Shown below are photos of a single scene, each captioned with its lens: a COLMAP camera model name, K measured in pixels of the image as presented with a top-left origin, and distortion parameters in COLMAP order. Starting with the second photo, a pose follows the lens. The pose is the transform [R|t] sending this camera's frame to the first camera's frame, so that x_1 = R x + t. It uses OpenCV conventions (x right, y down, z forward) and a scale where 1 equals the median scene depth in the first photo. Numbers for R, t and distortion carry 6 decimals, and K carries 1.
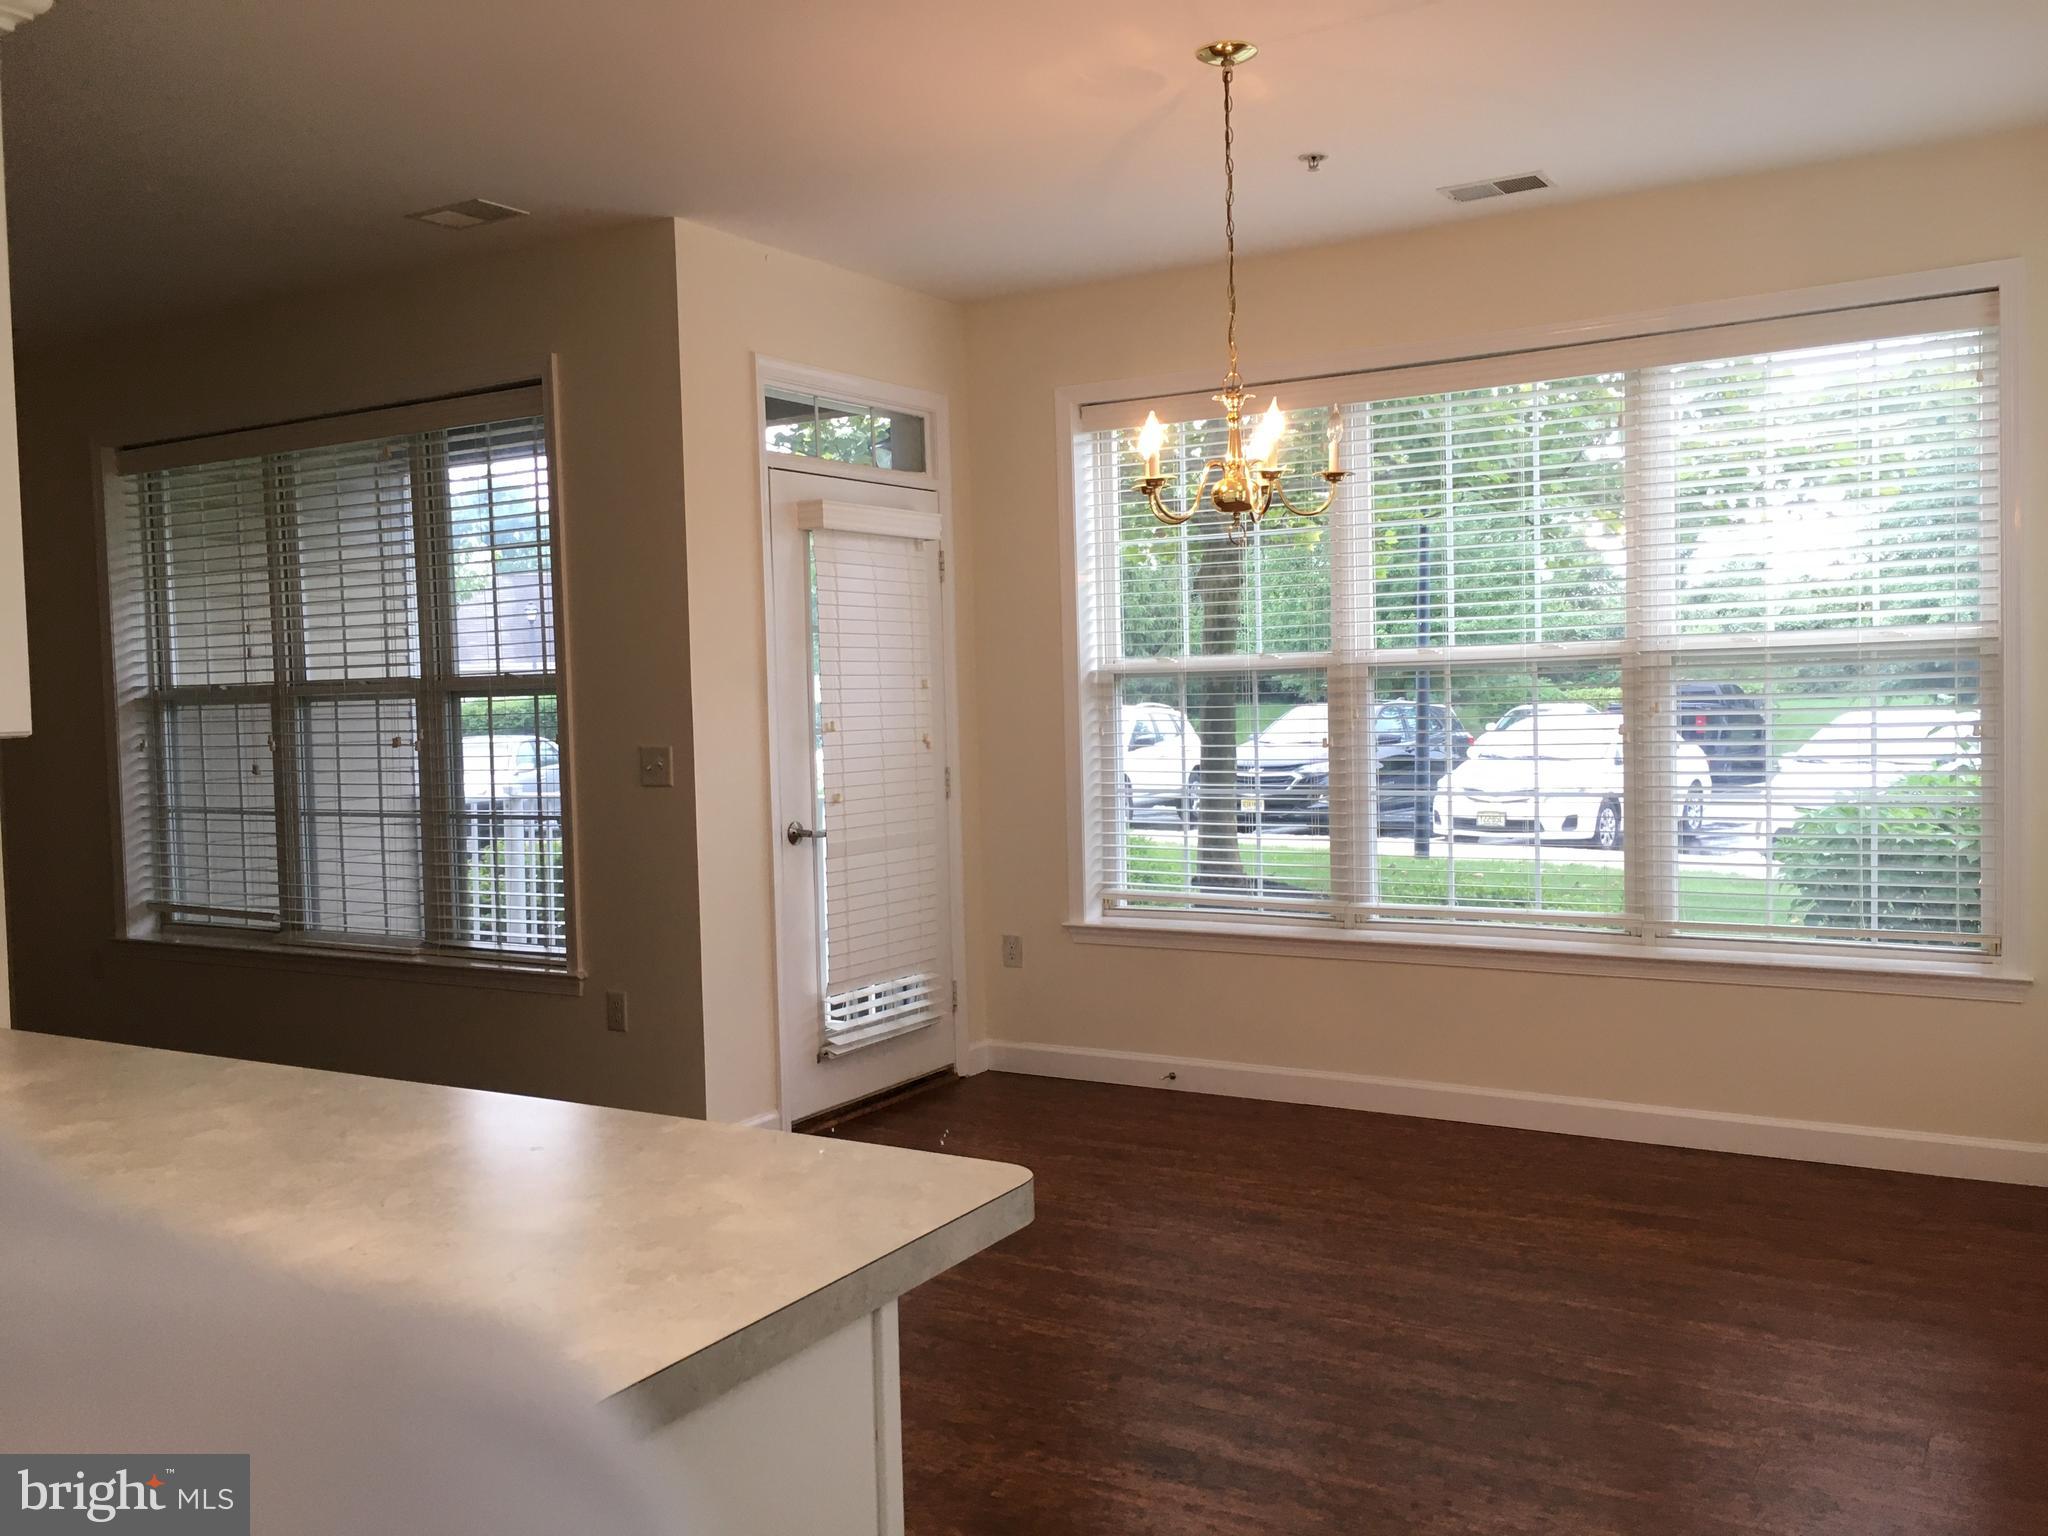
lens RADIAL K [[1745.8, 0, 1024.0], [0, 1745.8, 768.0], [0, 0, 1]] dist [0.040129, -0.006773]
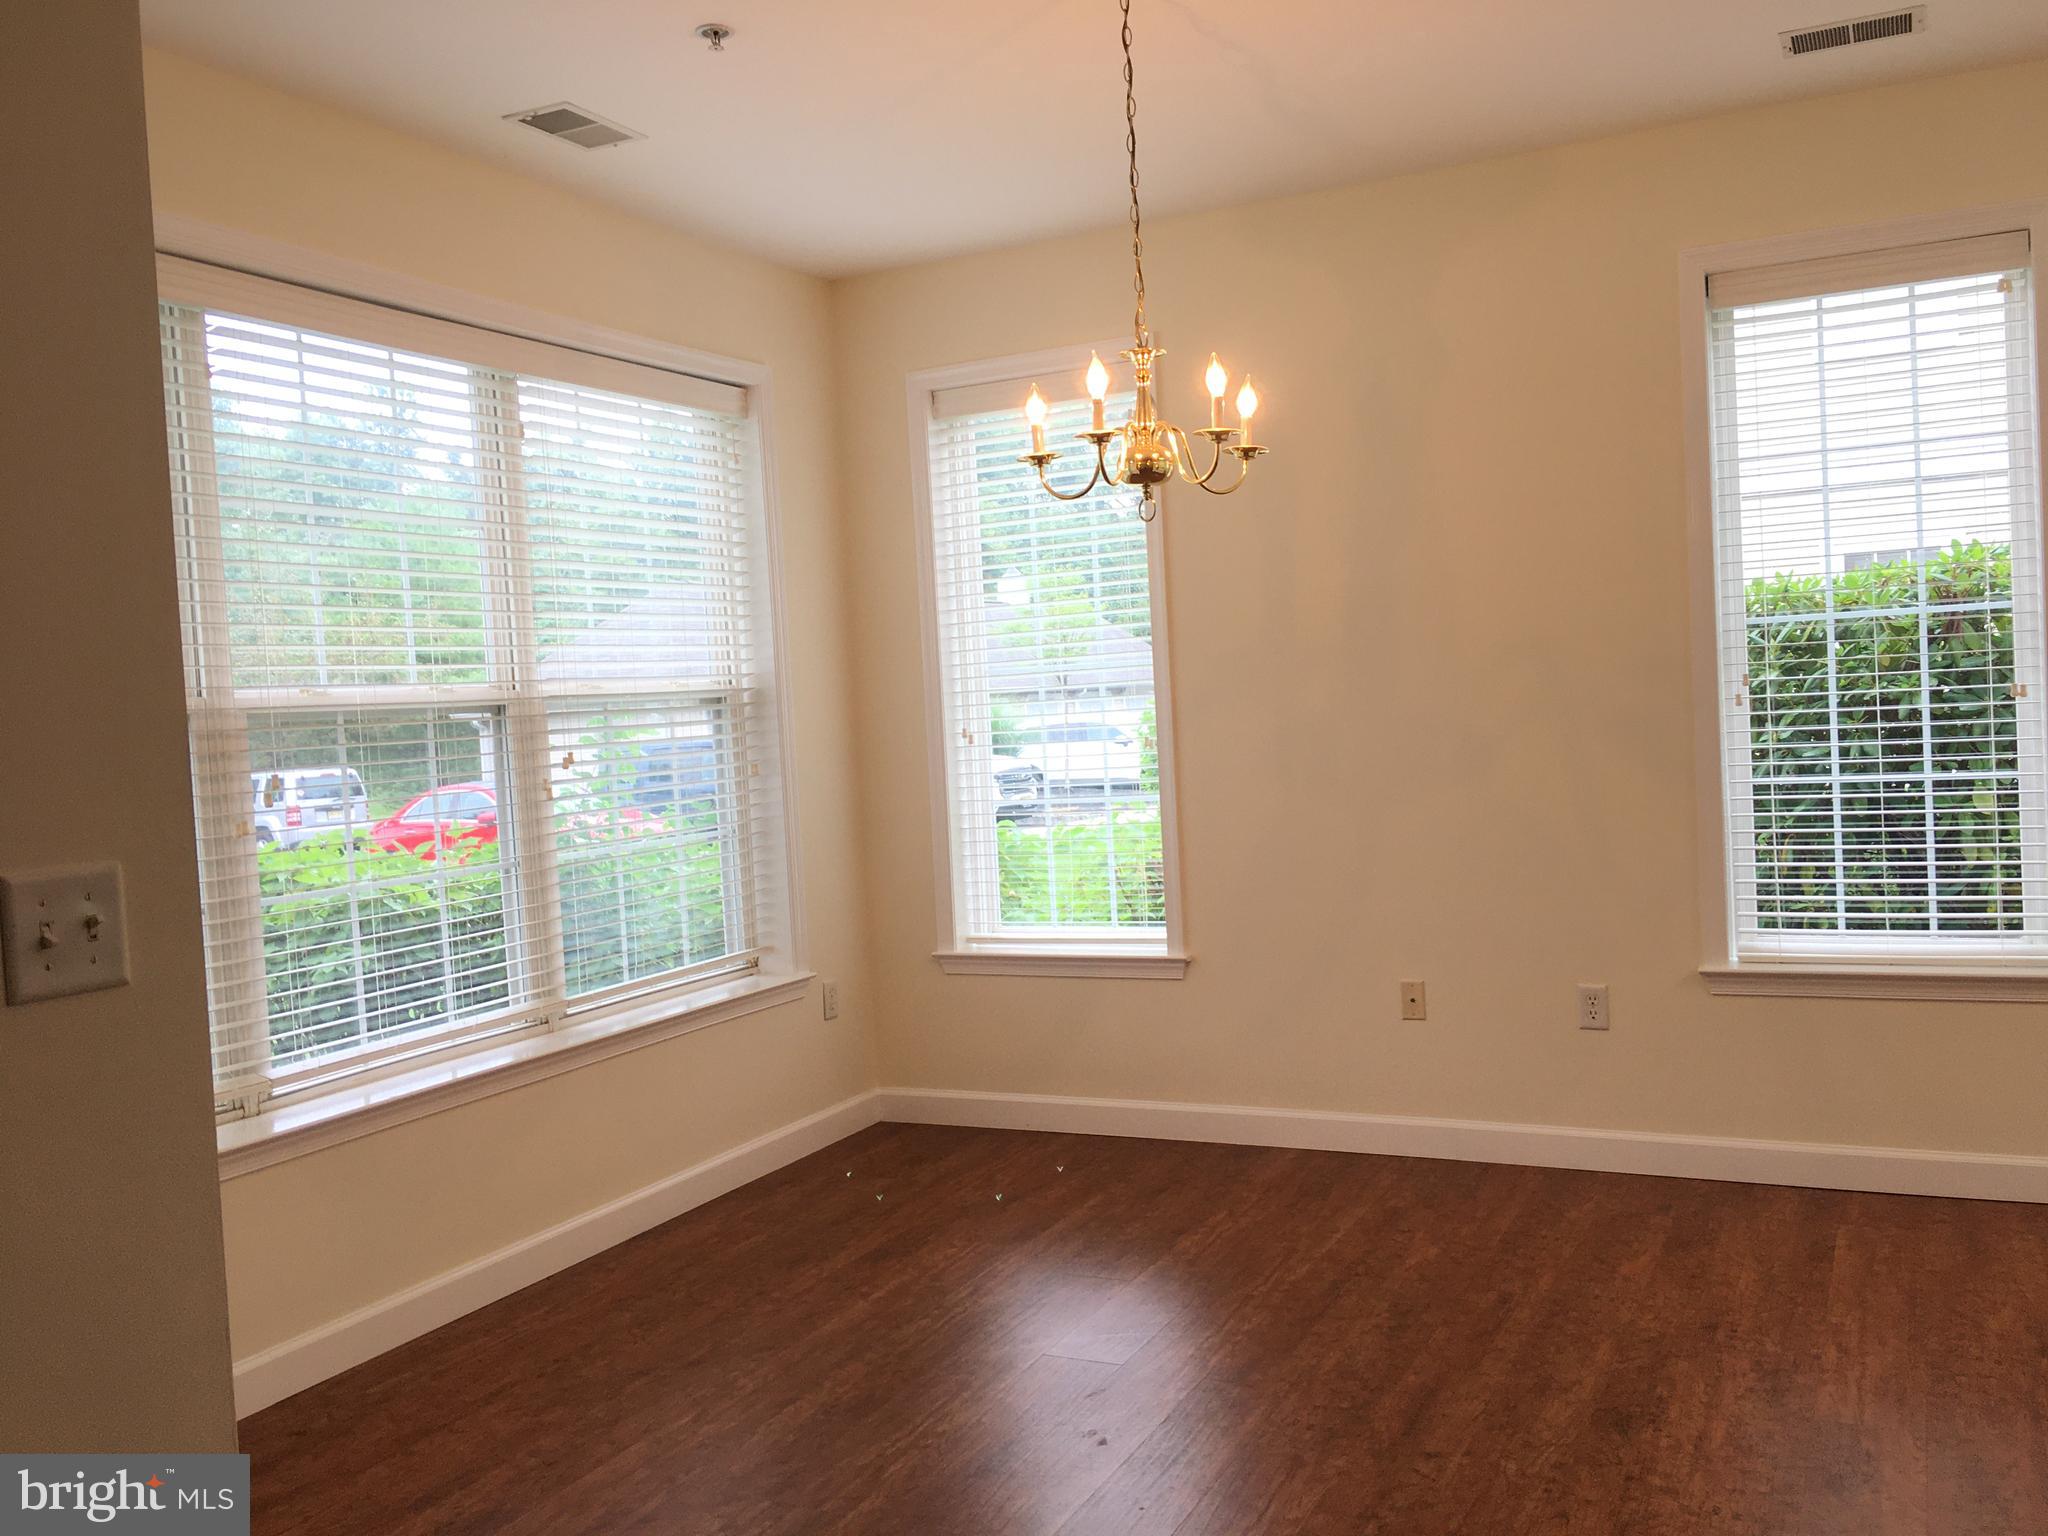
lens RADIAL K [[1745.8, 0, 1024.0], [0, 1745.8, 768.0], [0, 0, 1]] dist [0.040129, -0.006773]
pose [[-0.093494, -0.004396, 0.995610, -0.632048], [0.099839, 0.994908, 0.013769, -0.021125], [-0.990601, 0.100688, -0.092579, 0.981481]]
